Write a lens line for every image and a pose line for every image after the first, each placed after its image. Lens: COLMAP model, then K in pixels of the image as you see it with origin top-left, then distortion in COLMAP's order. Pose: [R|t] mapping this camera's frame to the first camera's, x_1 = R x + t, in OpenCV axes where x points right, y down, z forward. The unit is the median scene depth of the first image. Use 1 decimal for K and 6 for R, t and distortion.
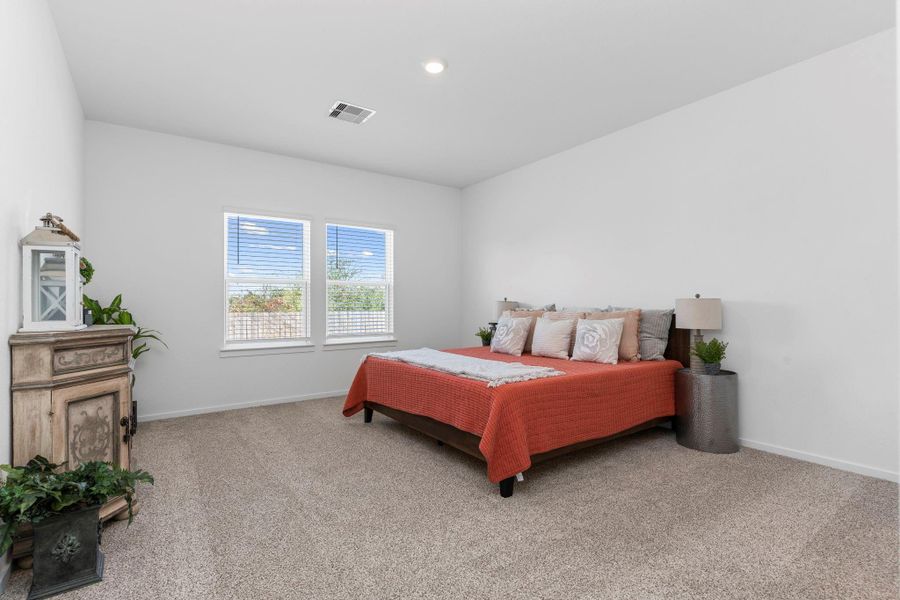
lens RADIAL K [[442.0, 0, 442.7], [0, 442.0, 302.2], [0, 0, 1]] dist [-0.001531, 0.001304]
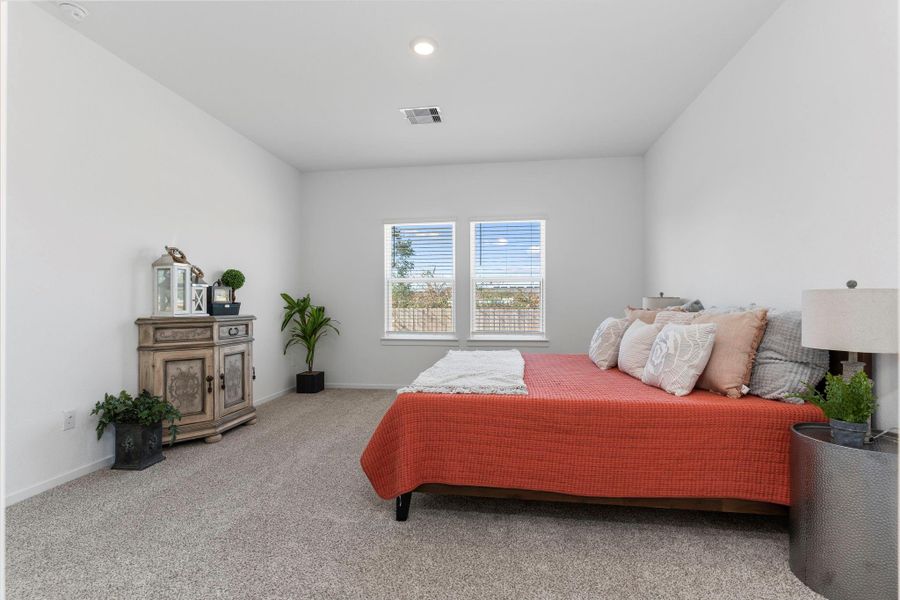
lens RADIAL K [[442.0, 0, 443.2], [0, 442.0, 301.6], [0, 0, 1]] dist [-0.001531, 0.001304]
pose [[0.717081, 0.001588, -0.696988, 0.773985], [0.003078, 0.999980, 0.005445, 0.001388], [0.696983, -0.006049, 0.717062, 0.409035]]
